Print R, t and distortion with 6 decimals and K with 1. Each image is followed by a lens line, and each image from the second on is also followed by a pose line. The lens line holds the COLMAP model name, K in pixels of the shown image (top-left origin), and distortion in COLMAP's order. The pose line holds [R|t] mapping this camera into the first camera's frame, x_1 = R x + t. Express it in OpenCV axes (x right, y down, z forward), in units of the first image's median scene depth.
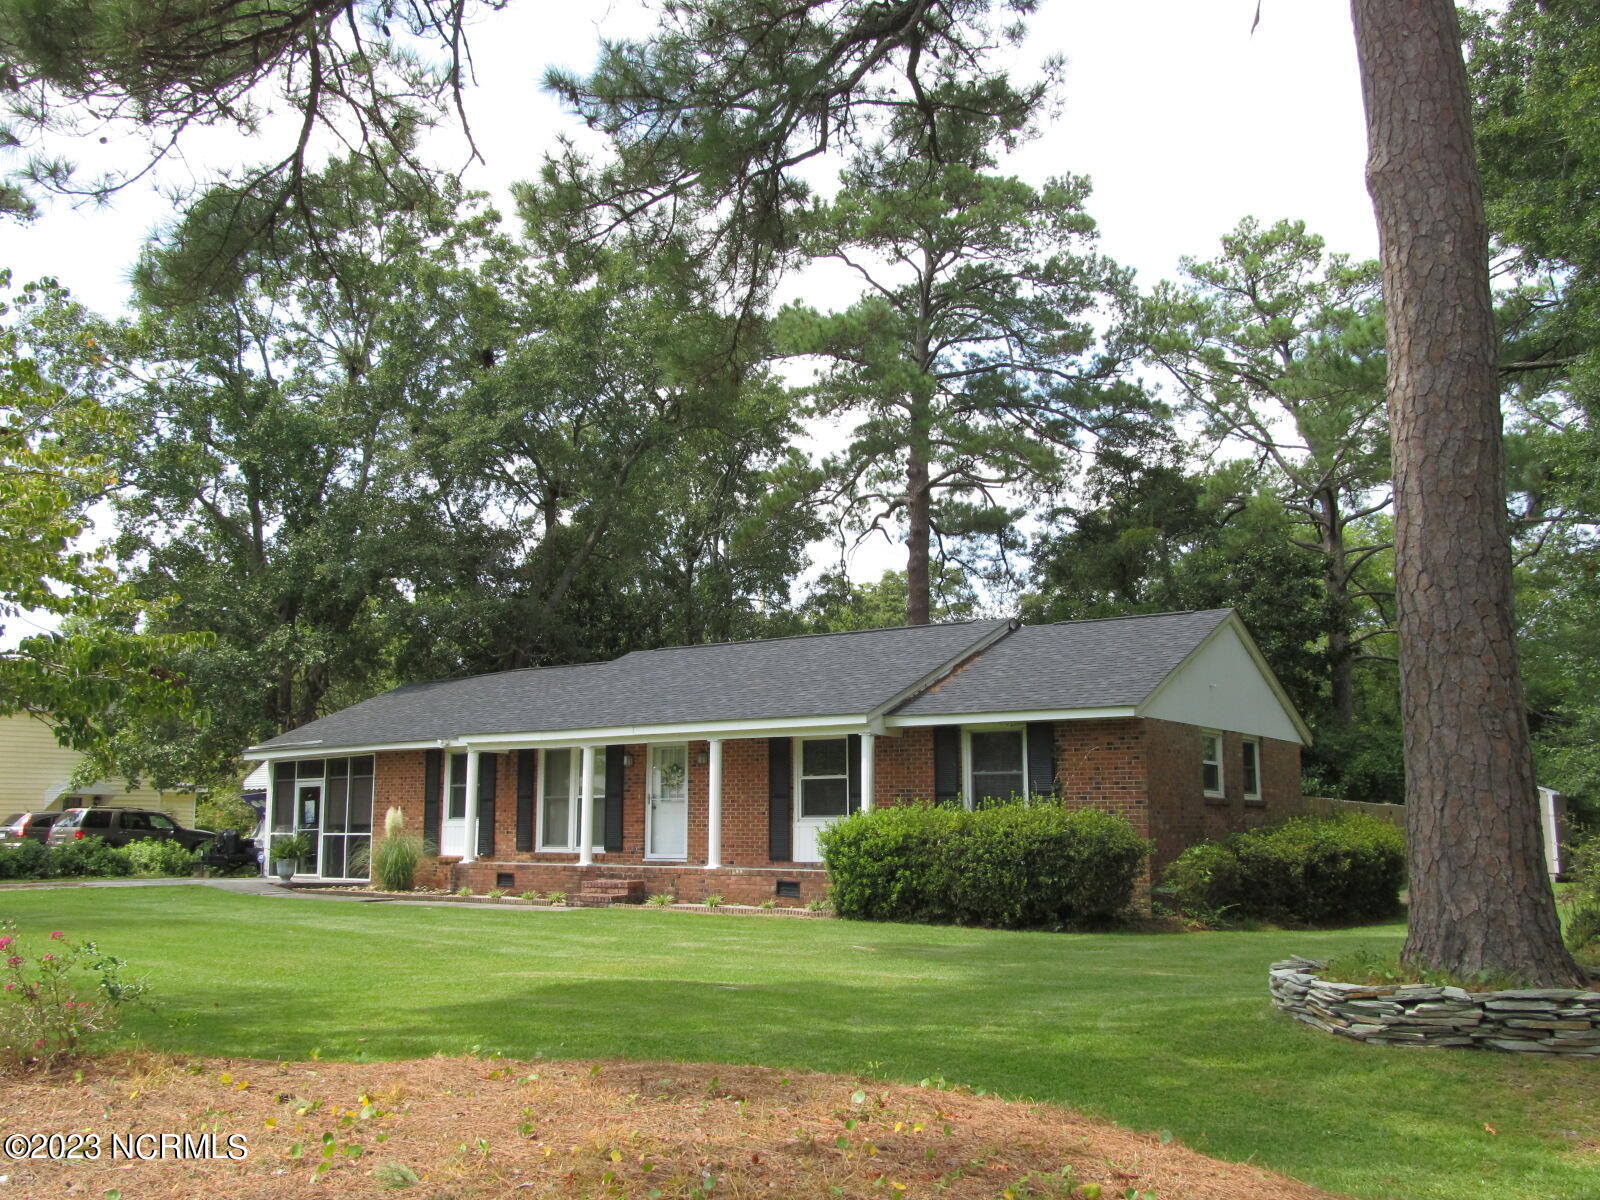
lens RADIAL K [[1427.7, 0, 783.9], [0, 1427.7, 592.9], [0, 0, 1]] dist [-0.032675, 0.049896]
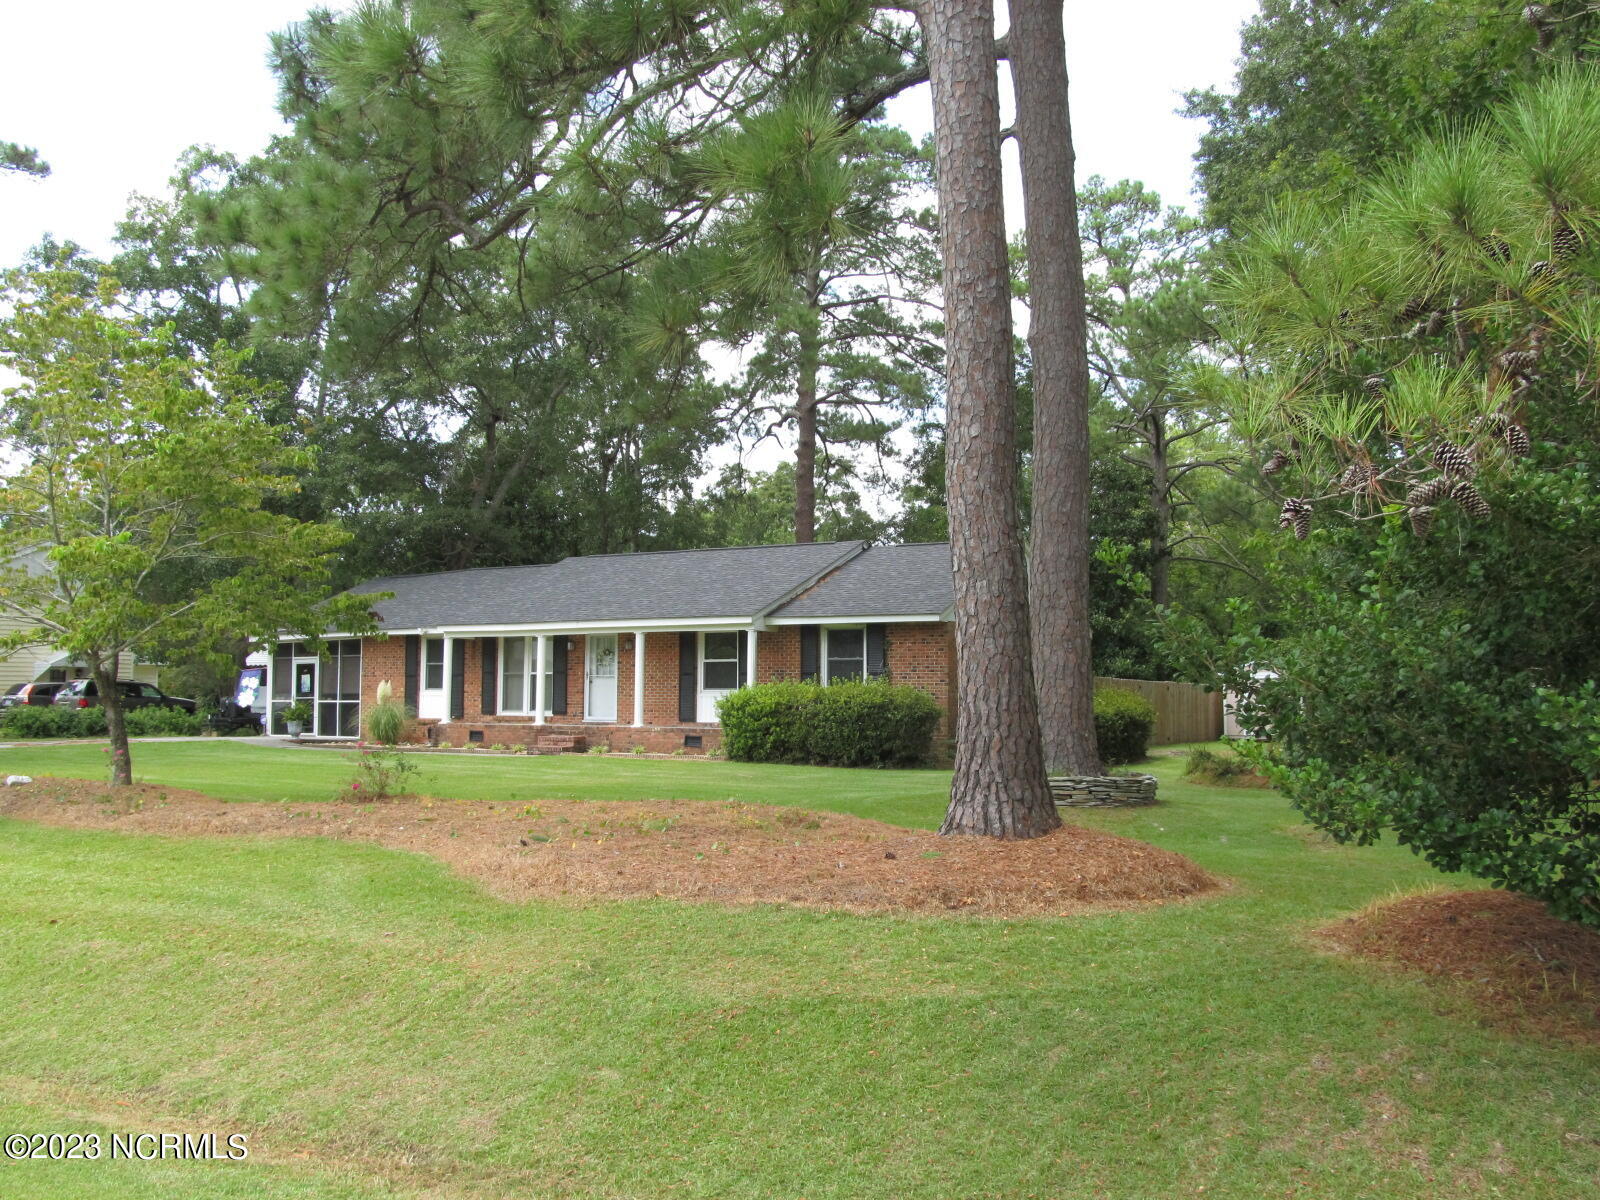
lens RADIAL K [[1427.7, 0, 794.9], [0, 1427.7, 591.9], [0, 0, 1]] dist [-0.032675, 0.049896]
pose [[0.996838, 0.010142, 0.078805, -0.006498], [-0.017049, 0.996021, 0.087476, -0.041277], [-0.077605, -0.088543, 0.993045, -0.257313]]
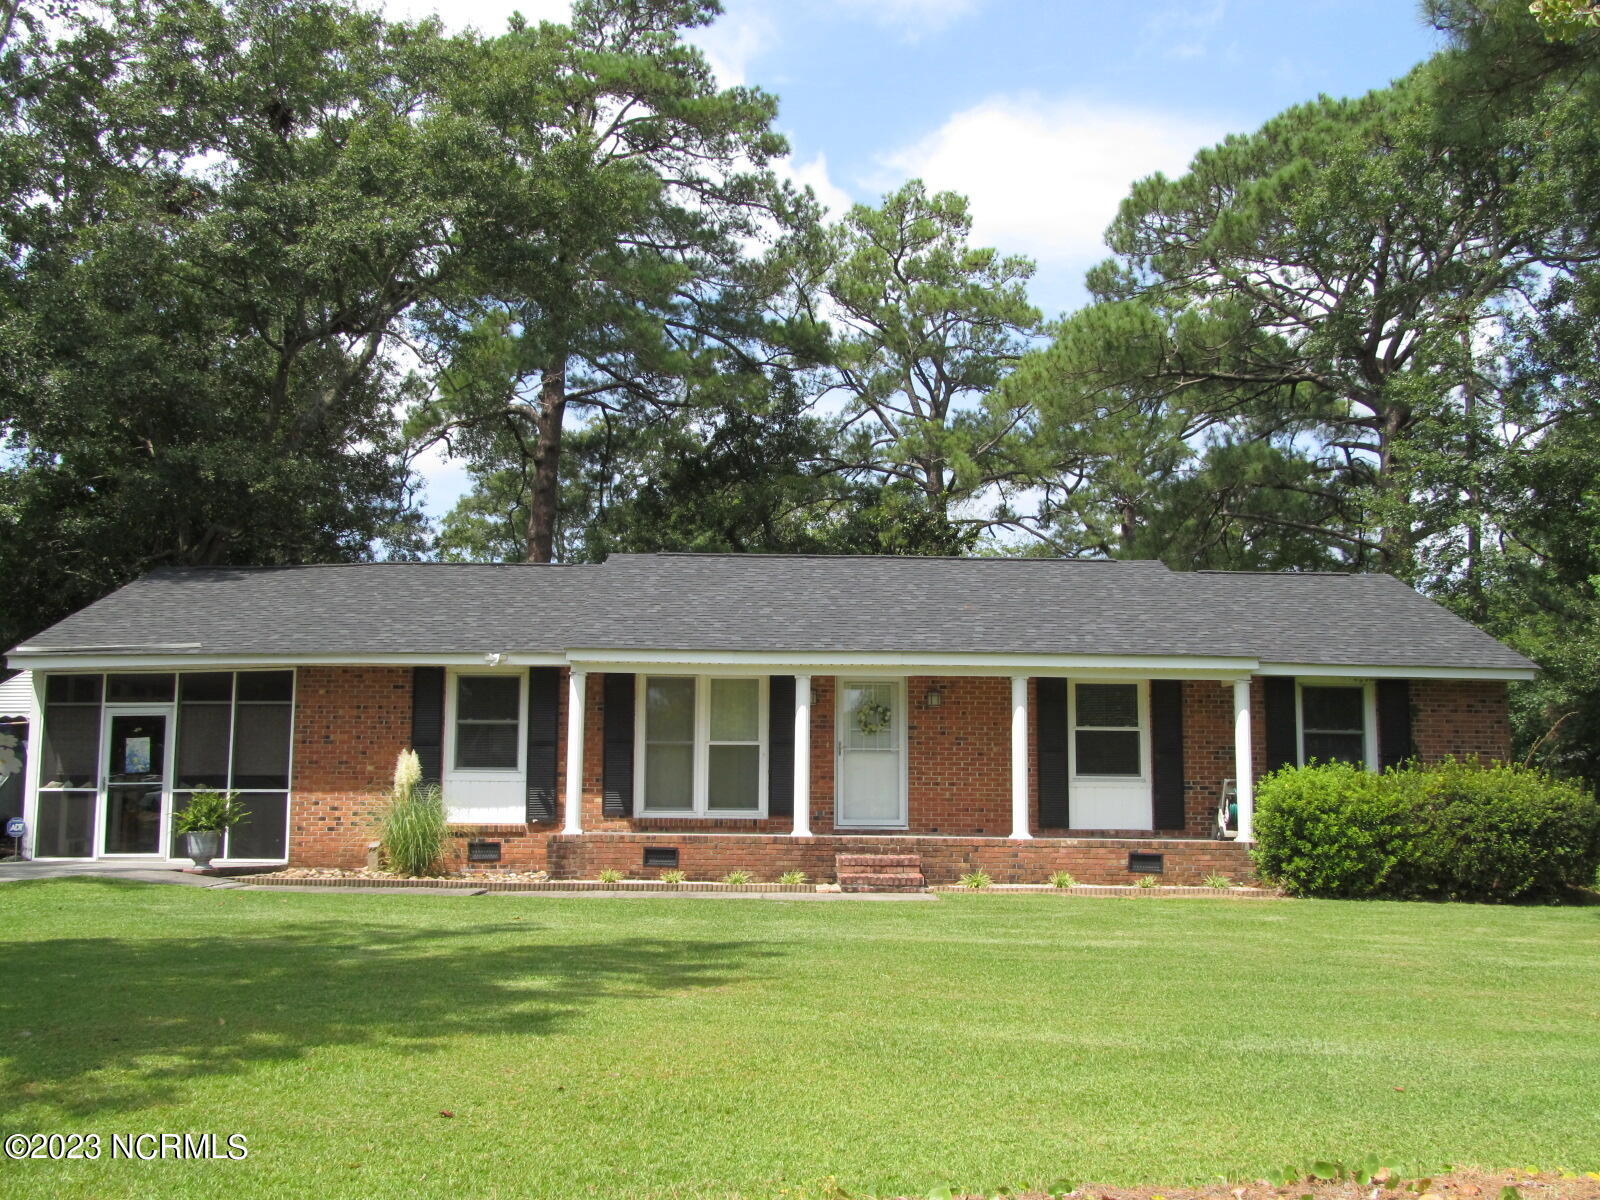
lens RADIAL K [[1427.7, 0, 801.5], [0, 1427.7, 599.1], [0, 0, 1]] dist [-0.032675, 0.049896]
pose [[0.823458, 0.080600, 0.561623, -0.449098], [-0.101605, 0.994806, 0.006206, 0.050172], [-0.558205, -0.062174, 0.827370, 0.311327]]
